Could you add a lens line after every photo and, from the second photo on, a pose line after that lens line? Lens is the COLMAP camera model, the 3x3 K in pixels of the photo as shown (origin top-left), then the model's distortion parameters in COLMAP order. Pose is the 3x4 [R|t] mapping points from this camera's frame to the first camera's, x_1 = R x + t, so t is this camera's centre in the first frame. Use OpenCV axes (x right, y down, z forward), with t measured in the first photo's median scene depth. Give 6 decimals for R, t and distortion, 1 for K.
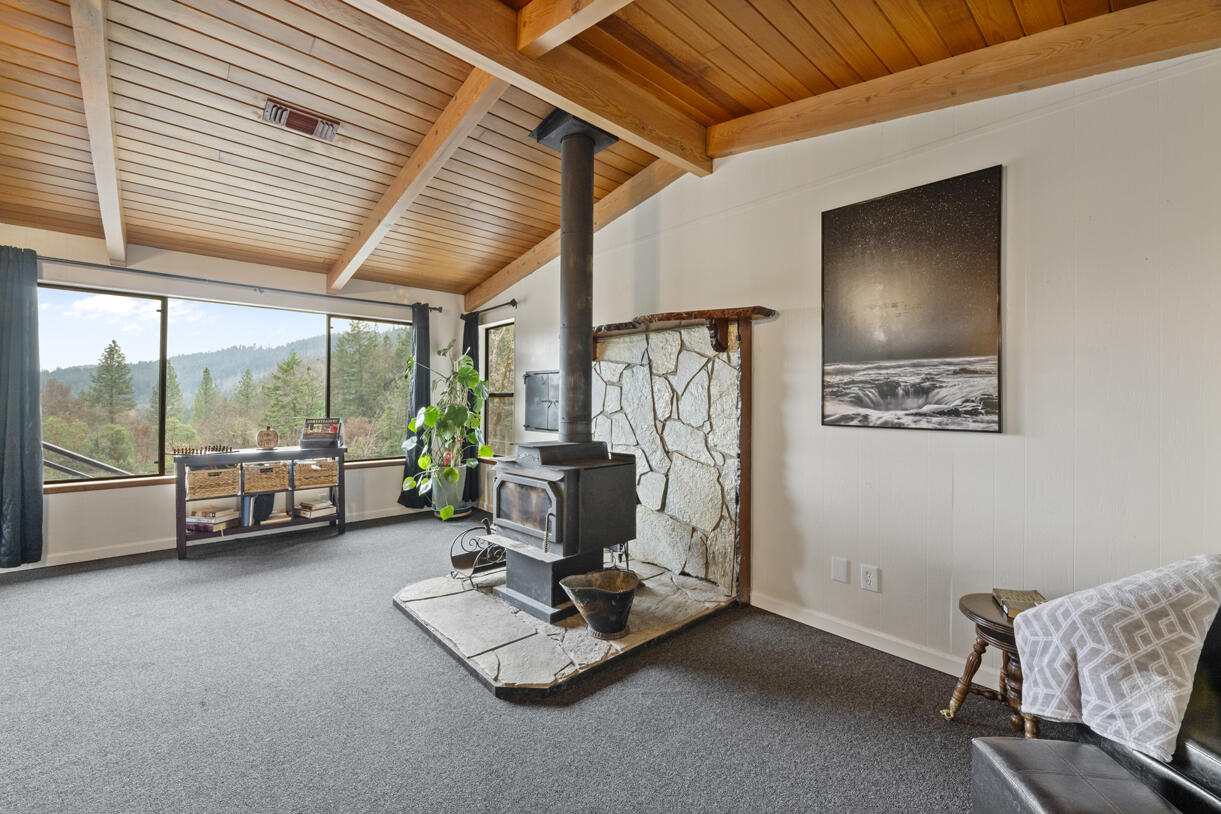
lens RADIAL K [[492.3, 0, 608.8], [0, 492.3, 396.4], [0, 0, 1]] dist [-0.002205, -0.002455]
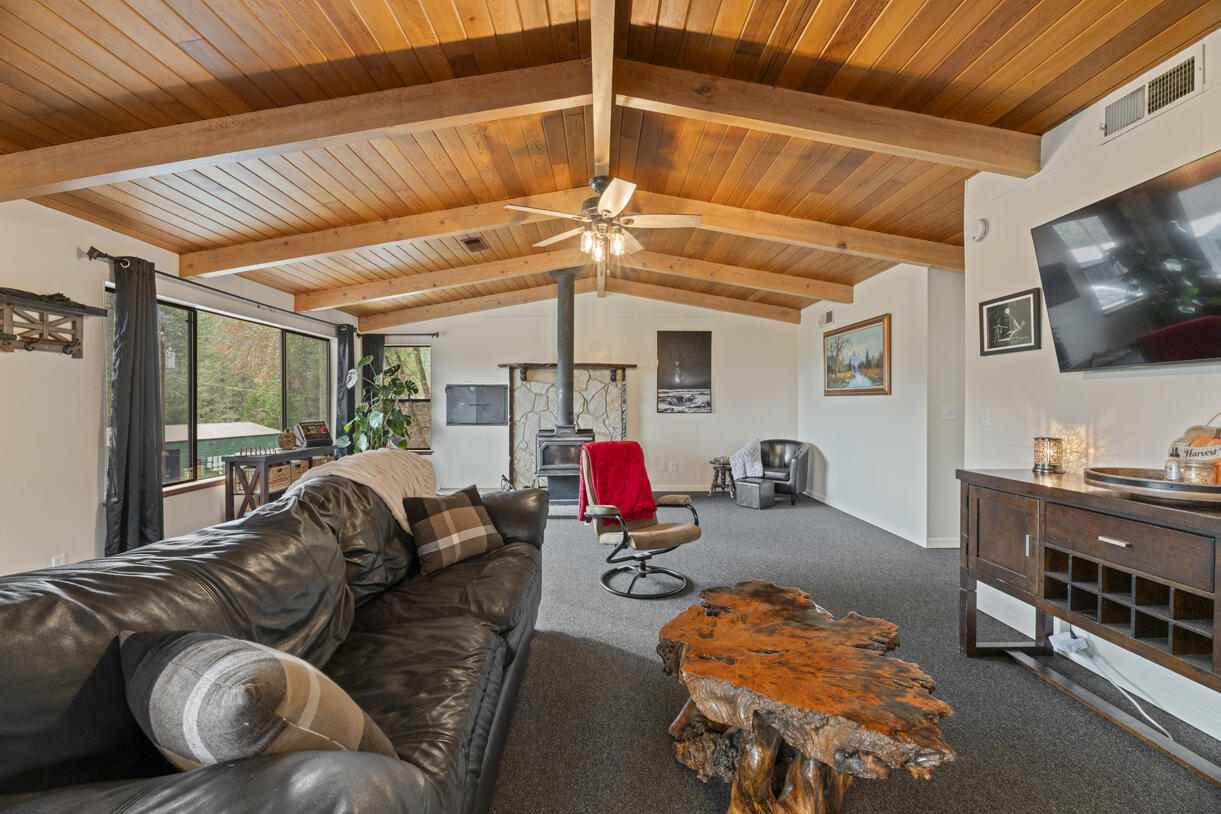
lens RADIAL K [[492.3, 0, 609.0], [0, 492.3, 404.1], [0, 0, 1]] dist [-0.002205, -0.002455]
pose [[0.660633, -0.009379, 0.750650, -1.315355], [0.000541, 0.999928, 0.012017, -0.014335], [-0.750709, -0.007532, 0.660591, -0.411603]]
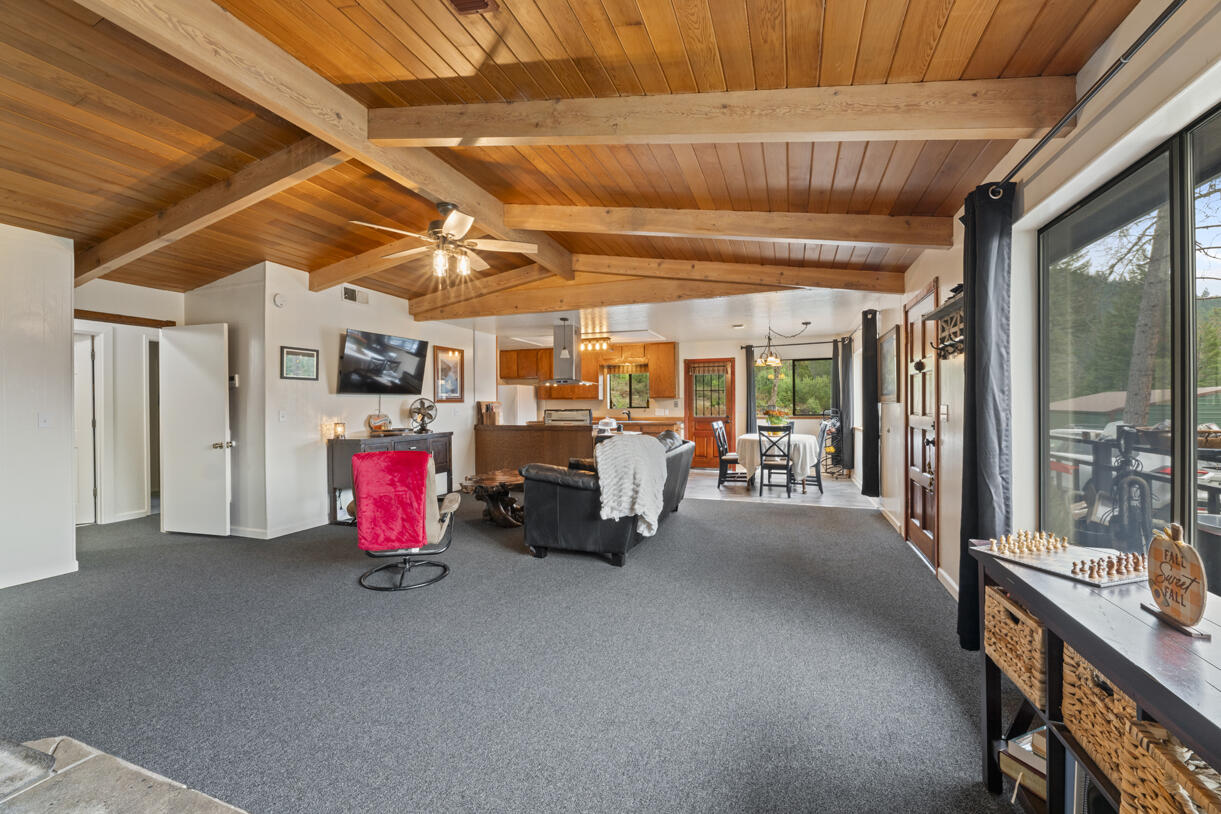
lens RADIAL K [[492.3, 0, 608.4], [0, 492.3, 404.0], [0, 0, 1]] dist [-0.002205, -0.002455]
pose [[-0.885716, -0.001606, -0.464224, -0.408207], [0.003853, 0.999934, -0.010809, 0.002467], [0.464211, -0.011362, -0.885652, 1.337652]]
